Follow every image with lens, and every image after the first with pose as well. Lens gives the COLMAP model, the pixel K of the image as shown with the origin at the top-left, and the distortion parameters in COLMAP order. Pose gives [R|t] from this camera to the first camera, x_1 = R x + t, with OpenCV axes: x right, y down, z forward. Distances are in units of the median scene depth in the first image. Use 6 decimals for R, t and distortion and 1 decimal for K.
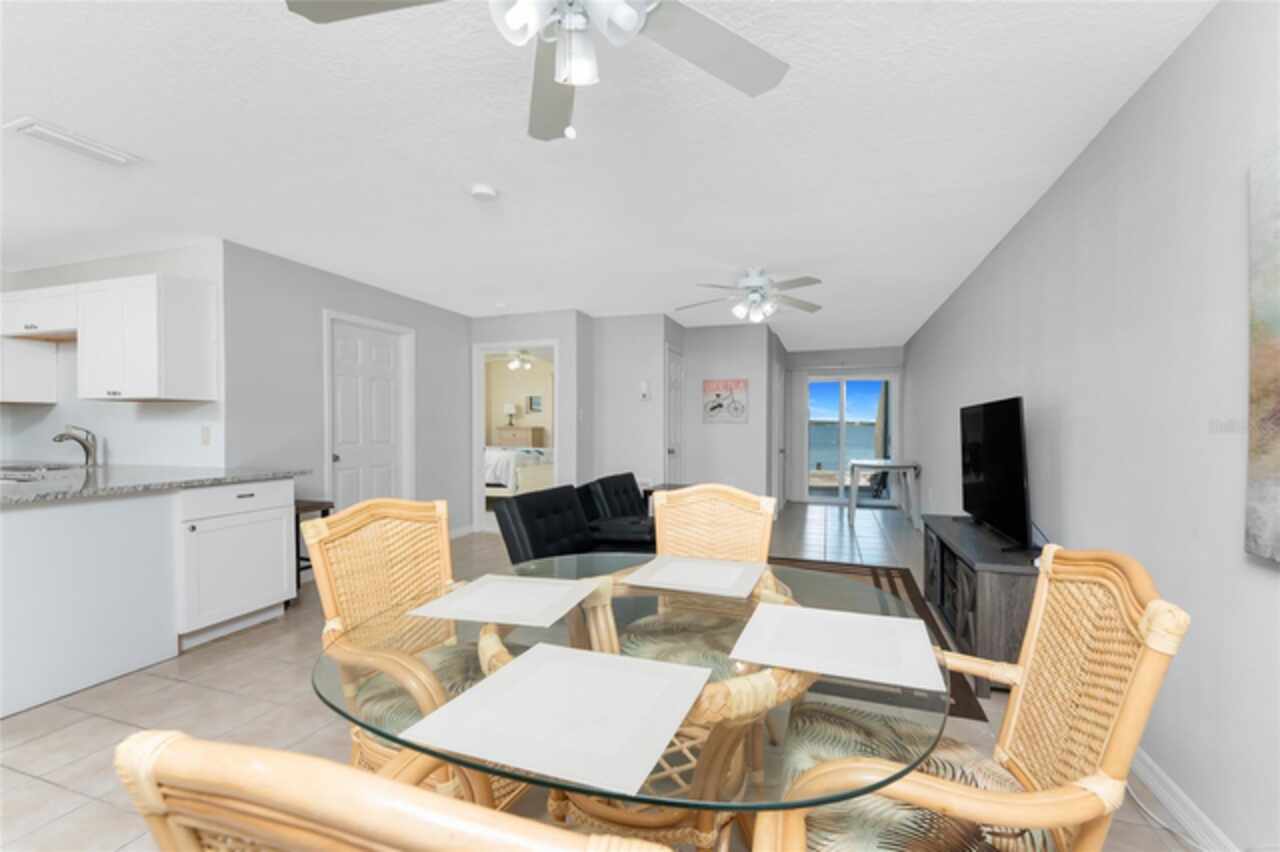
lens RADIAL K [[523.2, 0, 616.9], [0, 523.2, 431.8], [0, 0, 1]] dist [0.000686, -0.000018]
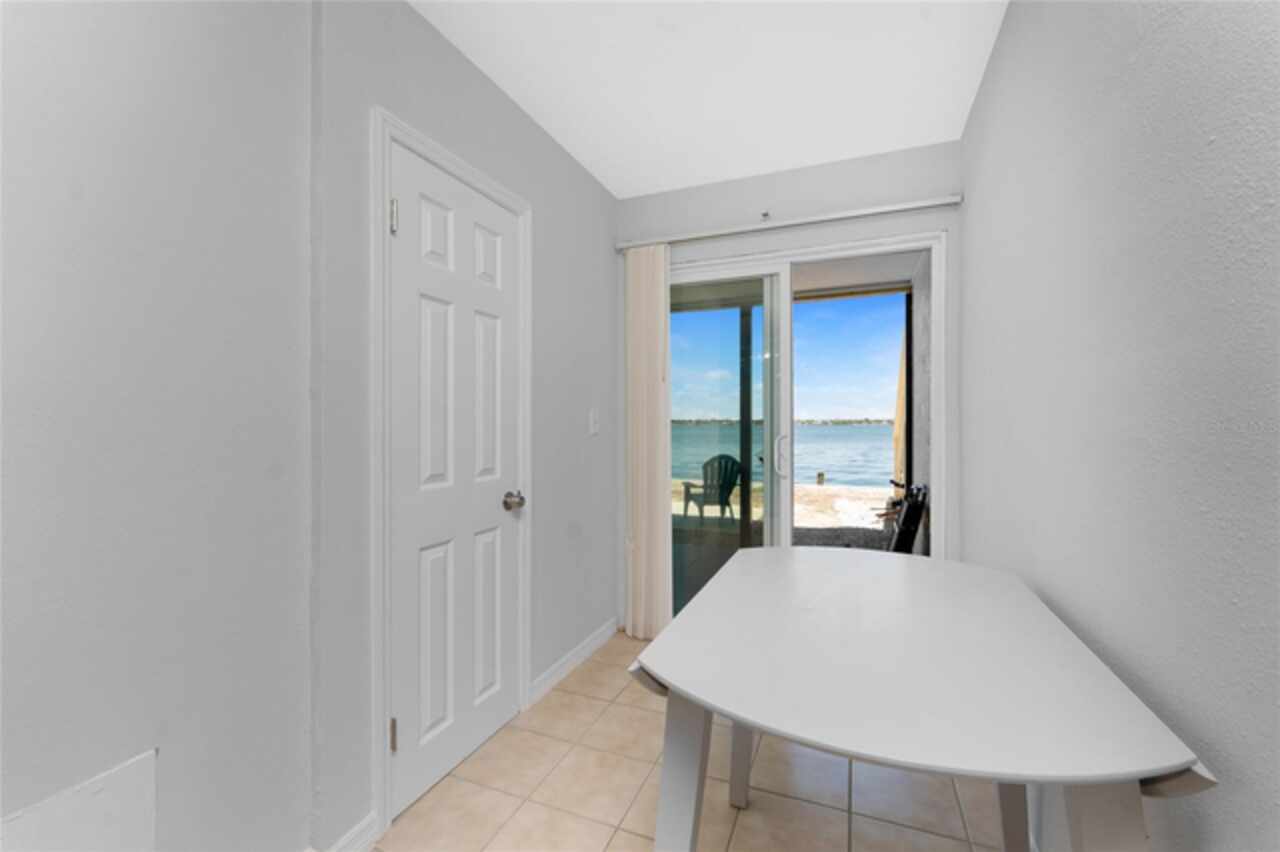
lens RADIAL K [[534.8, 0, 637.3], [0, 534.8, 418.1], [0, 0, 1]] dist [0.002488, 0.000222]
pose [[0.999987, 0.000430, 0.005105, 0.481222], [-0.000309, 0.999719, -0.023694, -0.000048], [-0.005114, 0.023692, 0.999706, 0.912364]]
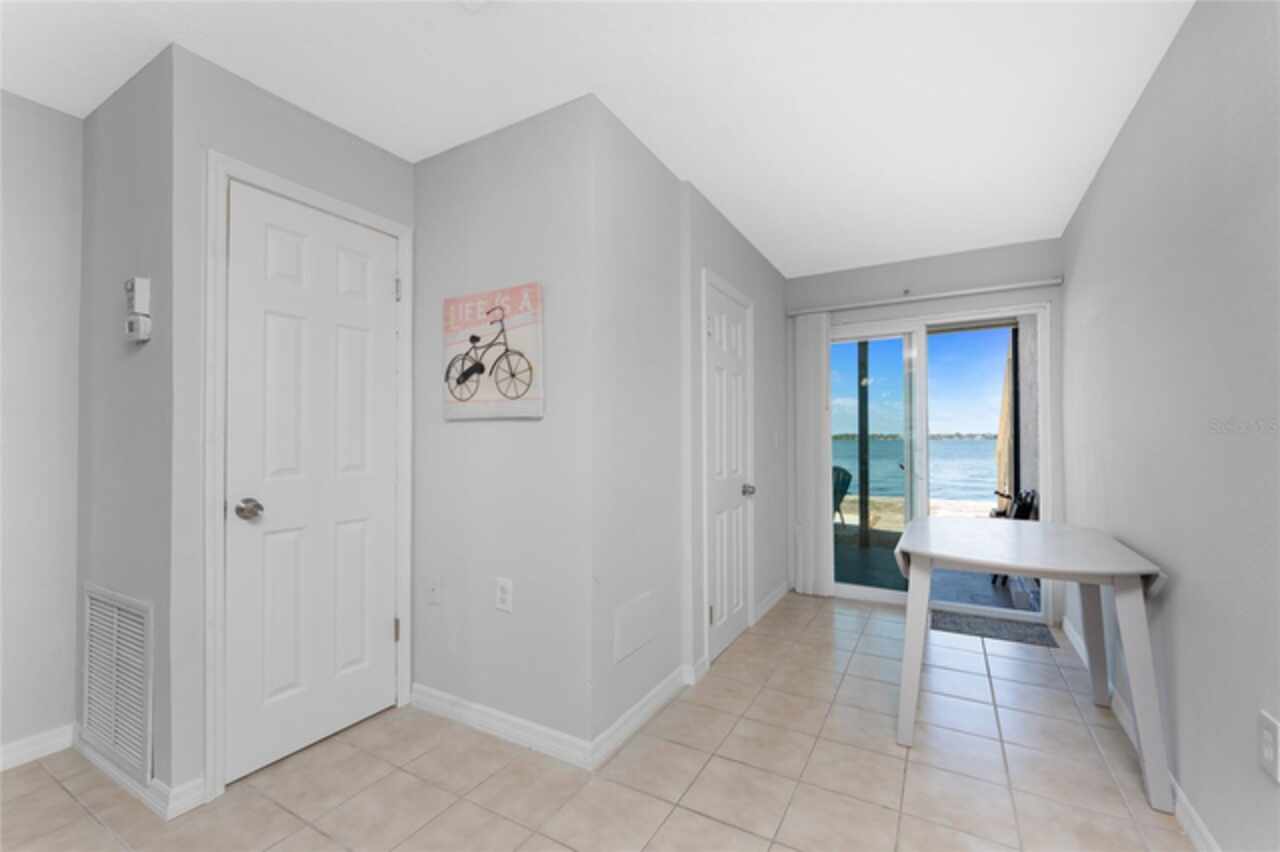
lens RADIAL K [[549.8, 0, 609.6], [0, 549.8, 429.6], [0, 0, 1]] dist [0.001143, 0.000206]
pose [[0.989149, -0.005431, -0.146818, 0.337035], [0.000952, 0.999533, -0.030559, 0.000817], [0.146916, 0.030088, 0.988691, 0.666922]]
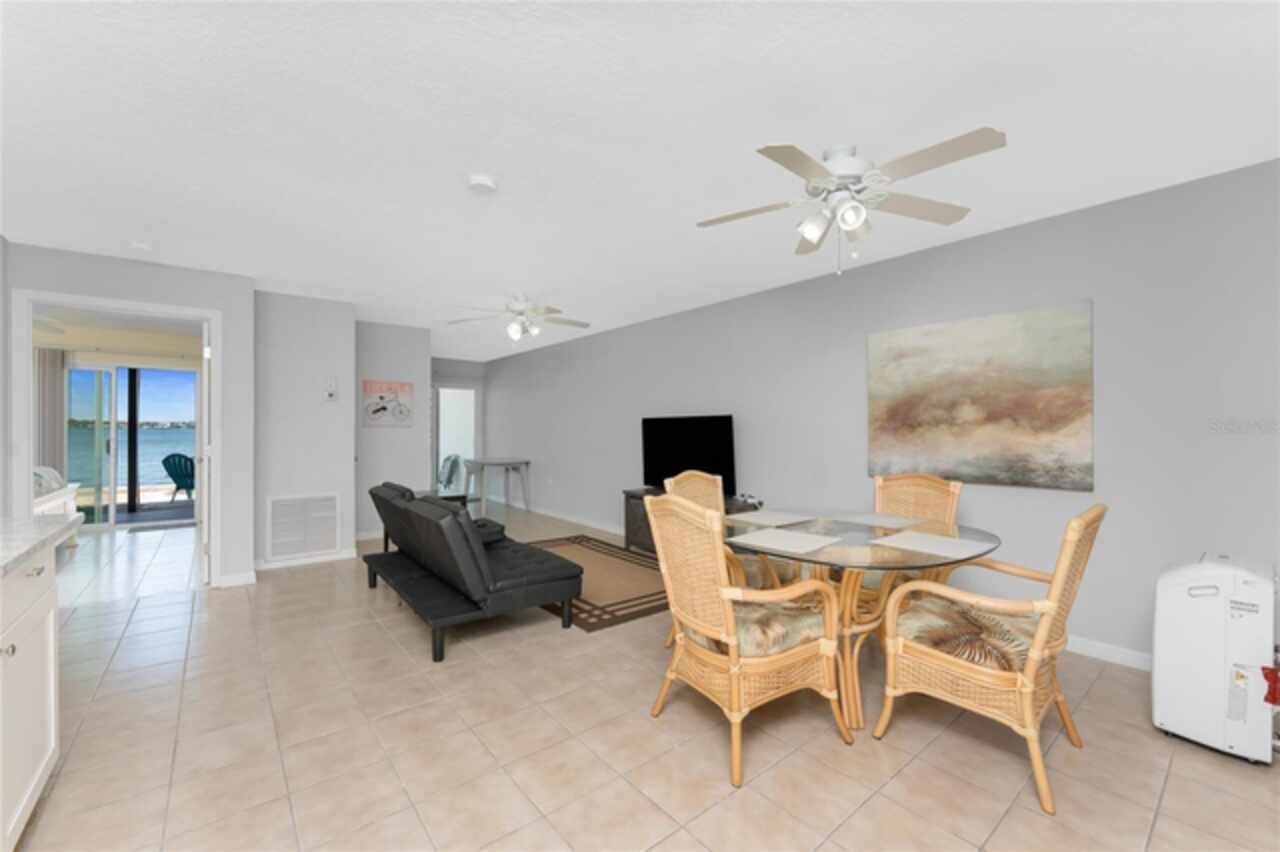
lens RADIAL K [[549.8, 0, 609.6], [0, 549.8, 429.6], [0, 0, 1]] dist [0.001143, 0.000206]
pose [[0.521265, -0.005485, 0.853377, -0.444208], [0.011319, 0.999936, -0.000487, -0.006771], [-0.853320, 0.009913, 0.521294, 0.133391]]
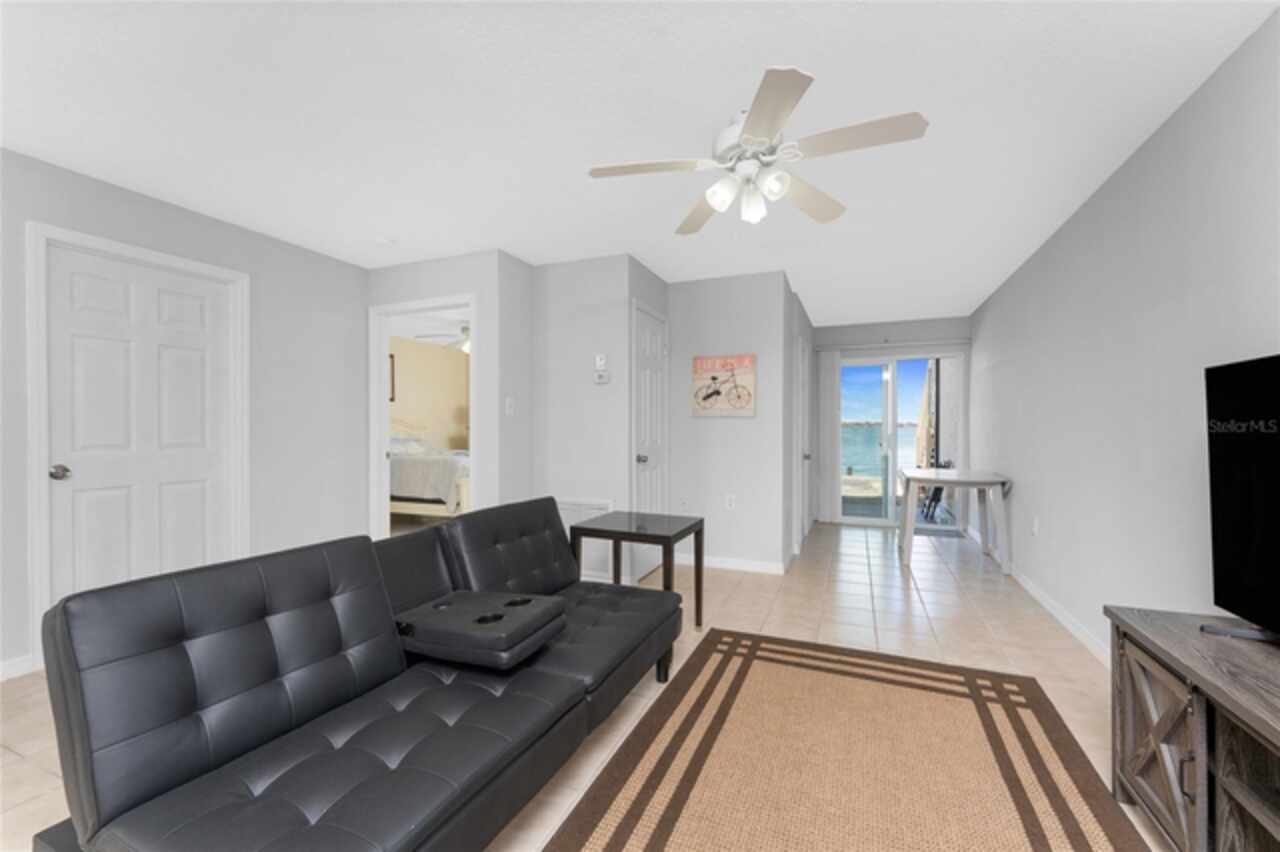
lens RADIAL K [[519.7, 0, 644.6], [0, 519.7, 434.4], [0, 0, 1]] dist [-0.000573, 0.000152]
pose [[0.999992, -0.000908, -0.003988, 0.105013], [0.000905, 0.999999, -0.000852, 0.005664], [0.003989, 0.000848, 0.999992, 0.312100]]
